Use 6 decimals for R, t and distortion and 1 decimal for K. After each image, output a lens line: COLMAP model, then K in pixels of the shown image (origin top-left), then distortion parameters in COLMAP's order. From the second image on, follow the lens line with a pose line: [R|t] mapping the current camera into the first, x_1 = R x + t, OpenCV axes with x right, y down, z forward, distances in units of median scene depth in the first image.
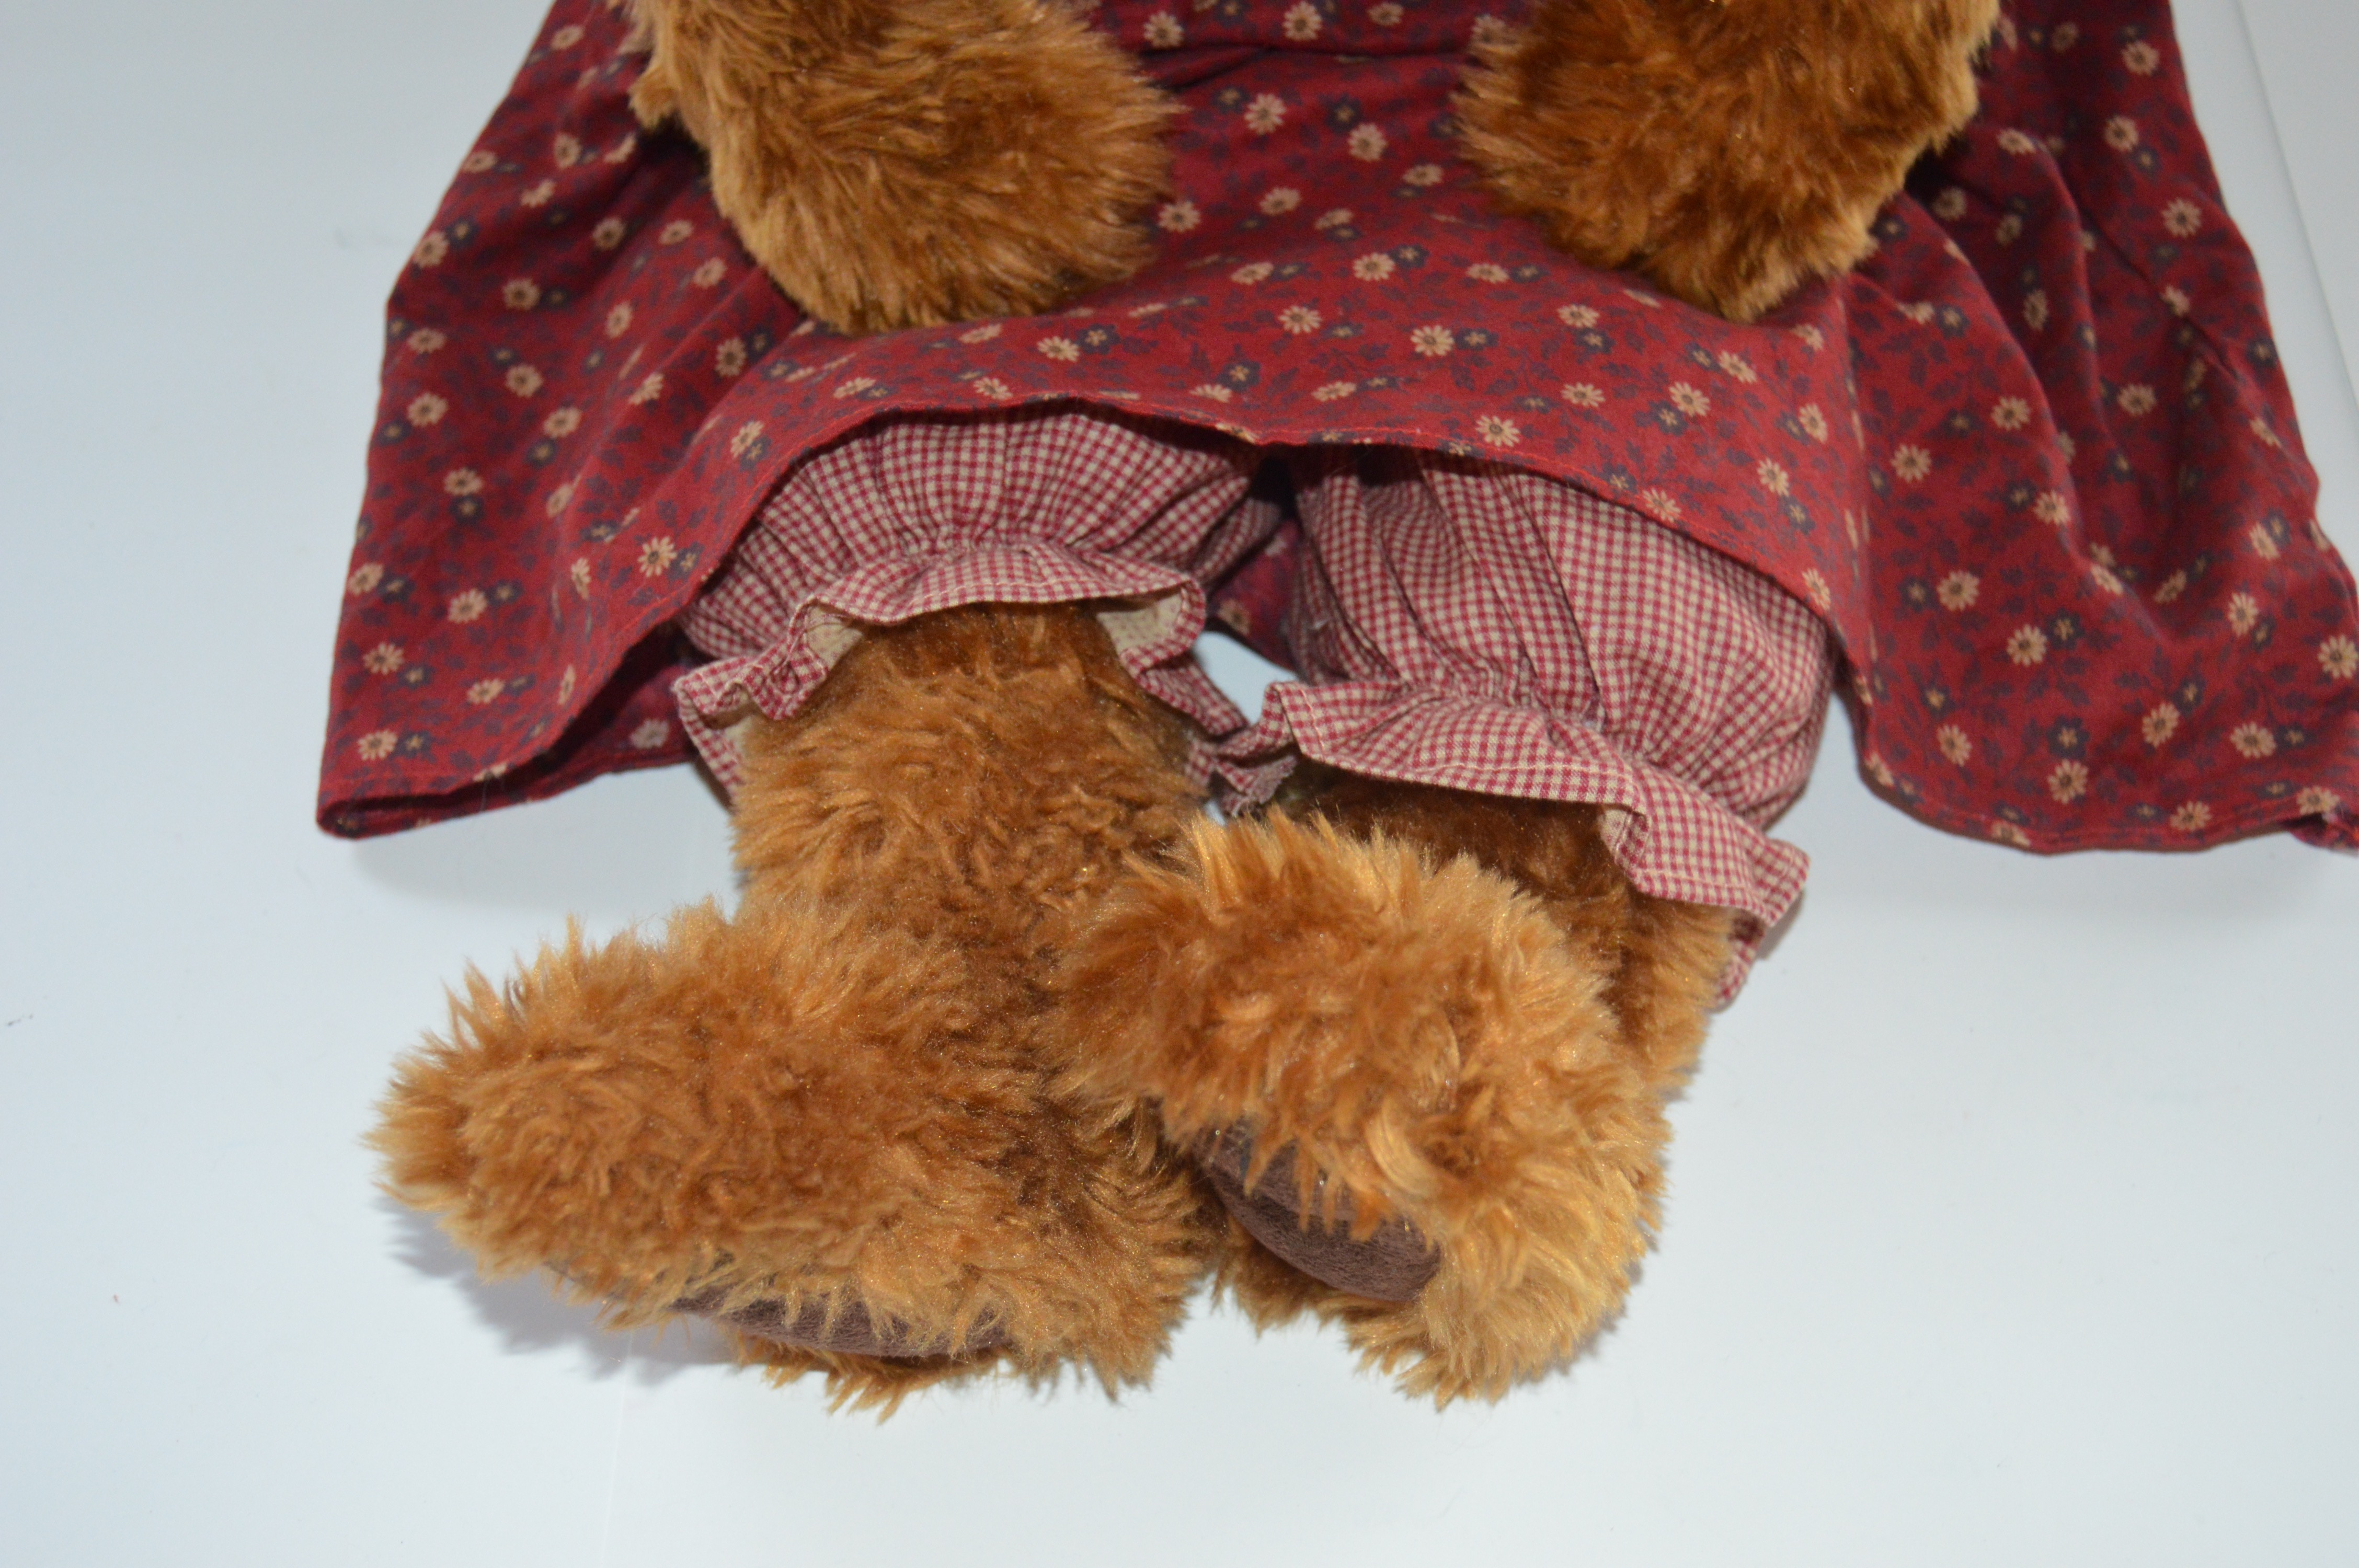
lens RADIAL K [[3135.0, 0, 1188.1], [0, 3135.0, 845.0], [0, 0, 1]] dist [-0.067938, 0.038027]
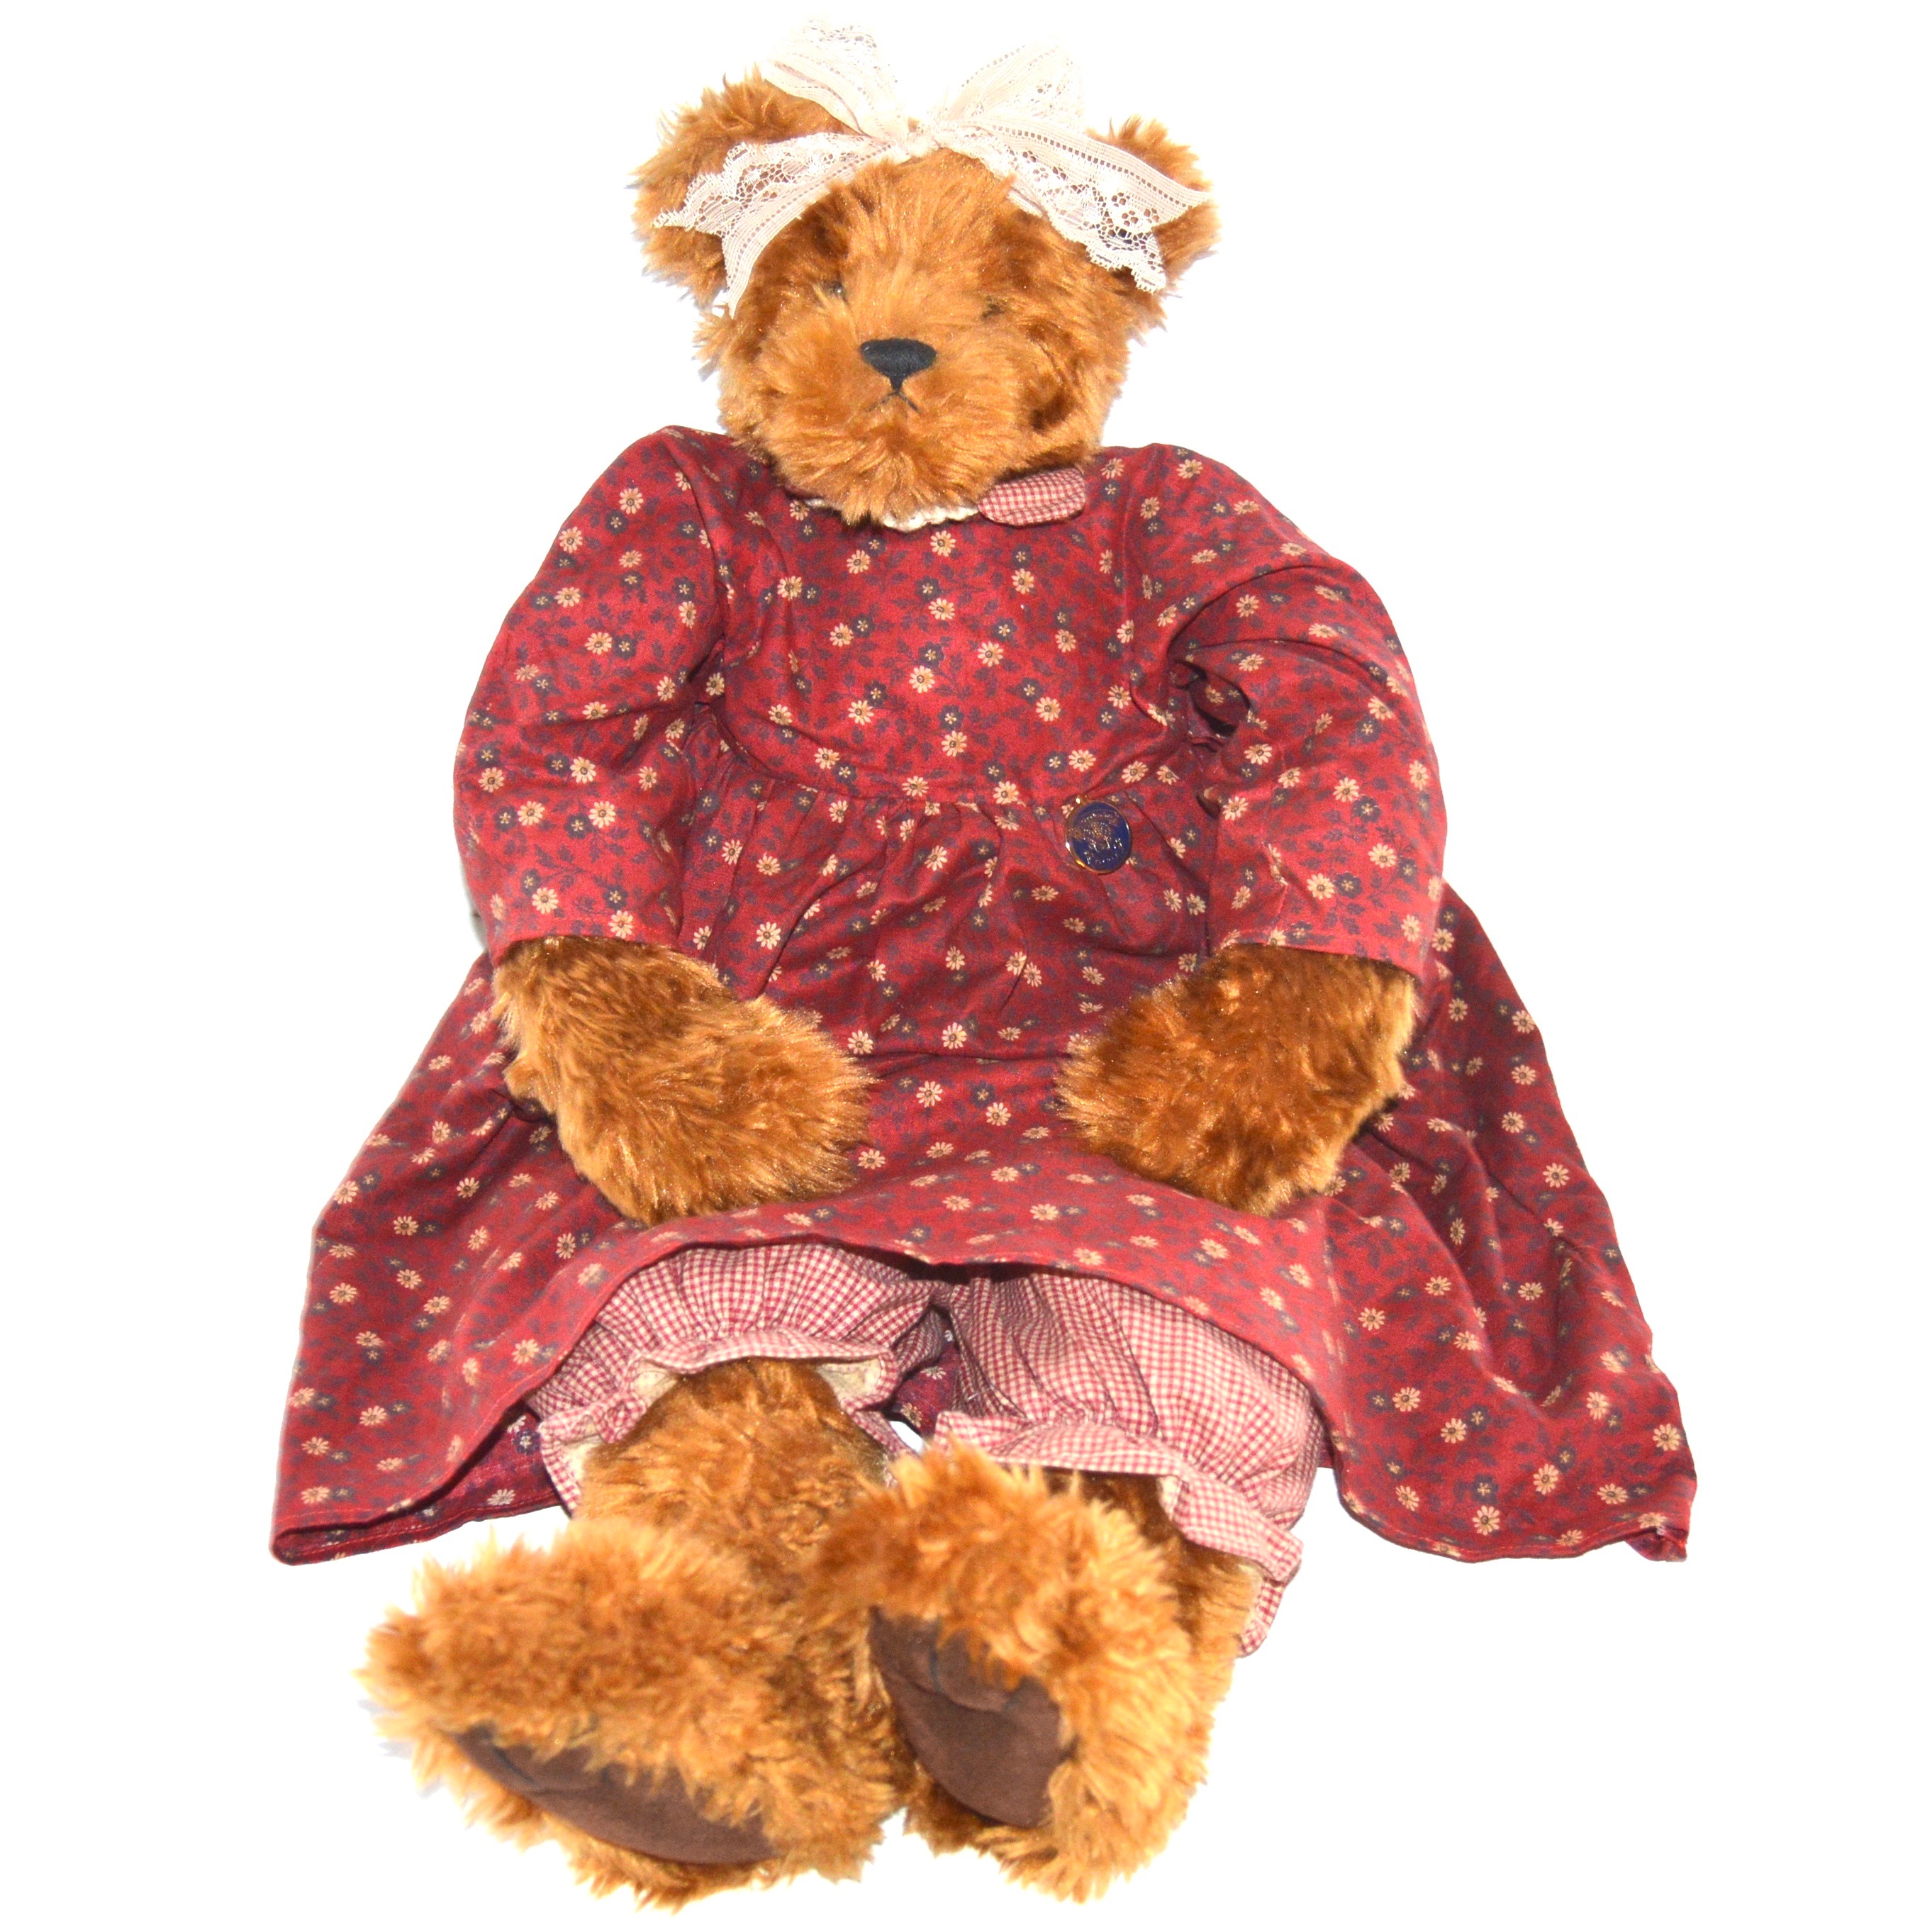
lens RADIAL K [[2993.9, 0, 858.3], [0, 2993.9, 962.3], [0, 0, 1]] dist [-0.108480, 0.081774]
pose [[0.999844, 0.009725, 0.014736, -0.035513], [-0.003829, 0.934185, -0.356769, 0.248029], [-0.017235, 0.356657, 0.934076, -0.405851]]
